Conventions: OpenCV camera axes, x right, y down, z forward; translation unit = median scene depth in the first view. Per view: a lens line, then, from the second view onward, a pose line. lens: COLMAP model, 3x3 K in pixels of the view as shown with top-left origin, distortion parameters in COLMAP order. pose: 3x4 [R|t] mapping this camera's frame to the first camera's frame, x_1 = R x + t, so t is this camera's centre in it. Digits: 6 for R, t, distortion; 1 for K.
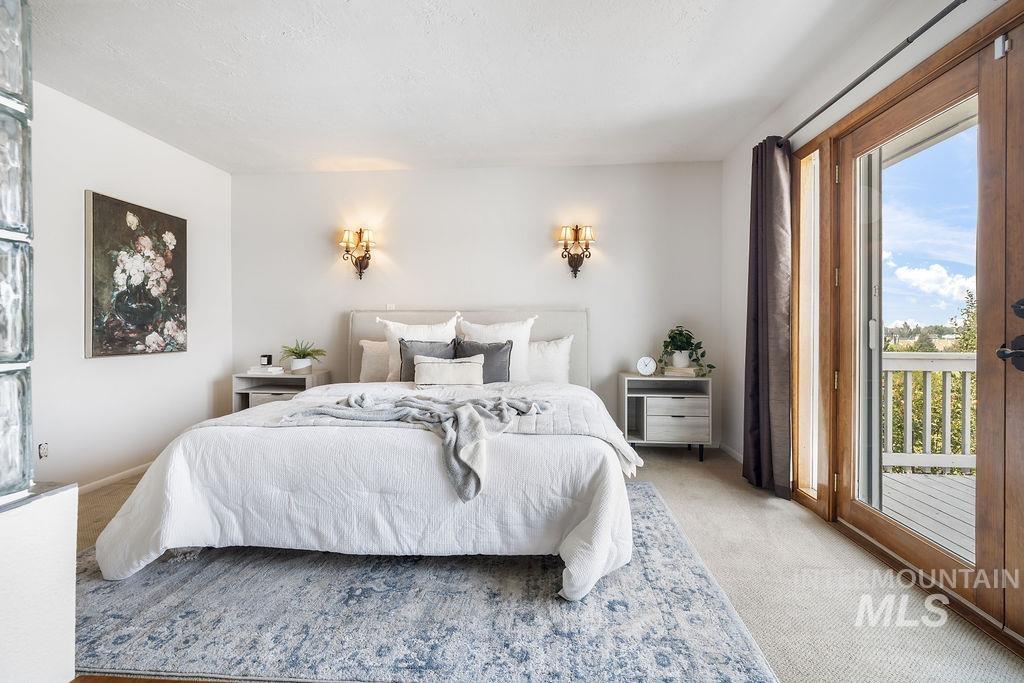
lens RADIAL K [[466.2, 0, 513.0], [0, 466.2, 326.4], [0, 0, 1]] dist [0.000955, -0.000106]
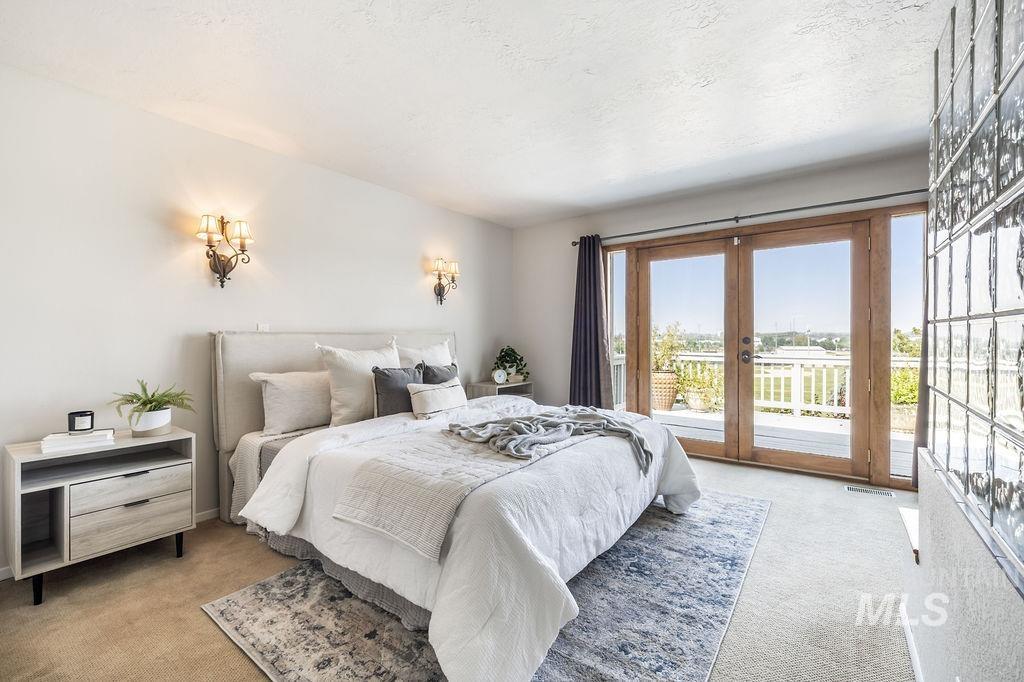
lens RADIAL K [[435.0, 0, 514.0], [0, 435.0, 335.0], [0, 0, 1]] dist [0.016431, -0.017875]
pose [[0.542791, -0.000016, 0.839868, -0.789712], [0.010285, 0.999925, -0.006628, -0.025773], [-0.839805, 0.012236, 0.542751, 0.335367]]
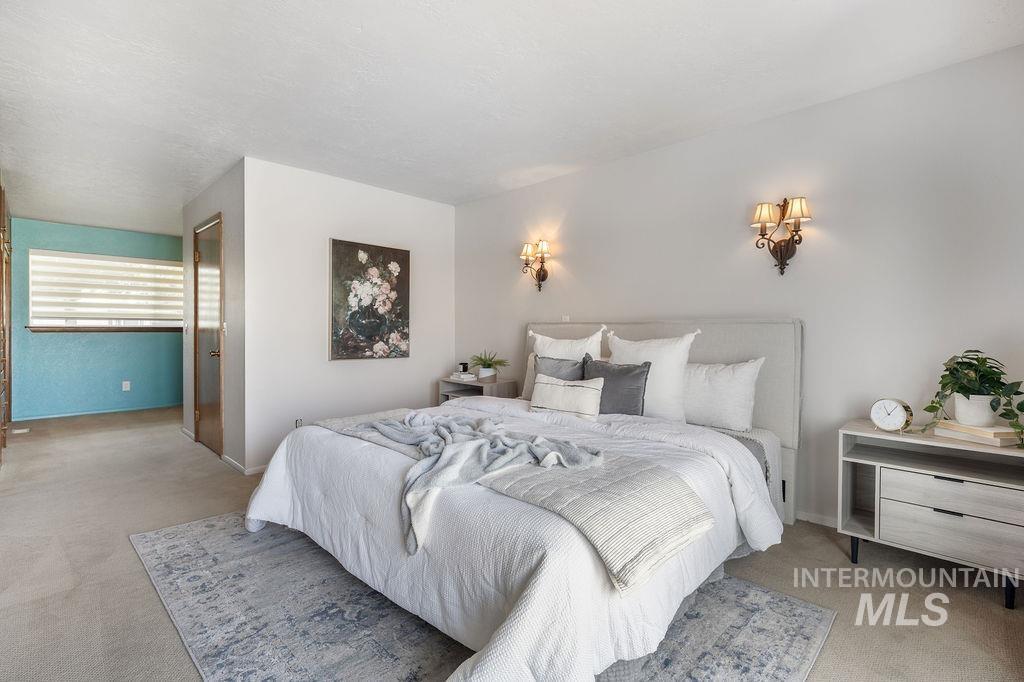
lens RADIAL K [[465.2, 0, 516.3], [0, 465.2, 333.2], [0, 0, 1]] dist [-0.001363, 0.000699]
pose [[0.768956, 0.010814, -0.639210, 0.328949], [-0.005924, 0.999935, 0.009791, -0.025703], [0.639274, -0.003742, 0.768970, 0.254647]]
